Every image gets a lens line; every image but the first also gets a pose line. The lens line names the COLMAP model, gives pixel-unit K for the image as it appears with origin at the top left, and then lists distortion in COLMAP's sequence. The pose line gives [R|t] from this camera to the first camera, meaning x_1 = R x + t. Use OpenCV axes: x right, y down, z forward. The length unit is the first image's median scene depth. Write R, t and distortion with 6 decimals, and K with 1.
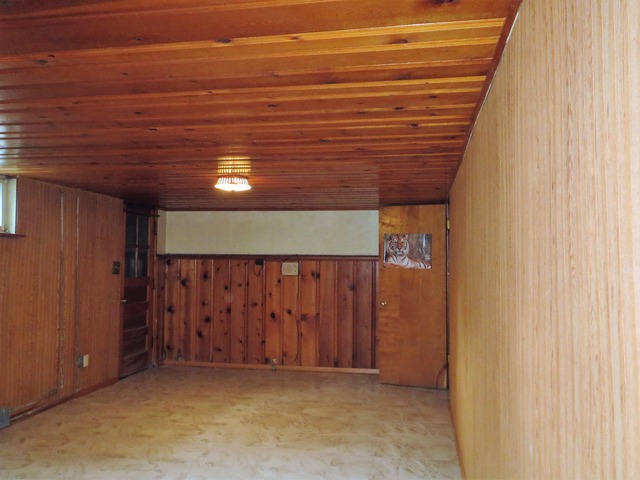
lens RADIAL K [[553.4, 0, 320.0], [0, 553.4, 240.0], [0, 0, 1]] dist [0.001974, -0.009155]
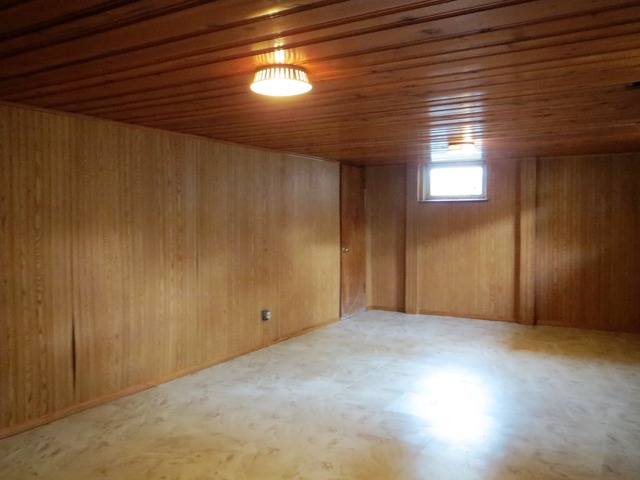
lens RADIAL K [[553.4, 0, 320.0], [0, 553.4, 240.0], [0, 0, 1]] dist [0.001974, -0.009155]
pose [[-0.939940, -0.023414, 0.340535, -0.462681], [-0.024883, 0.999690, 0.000054, 0.076568], [-0.340431, -0.008423, -0.940232, 1.782580]]
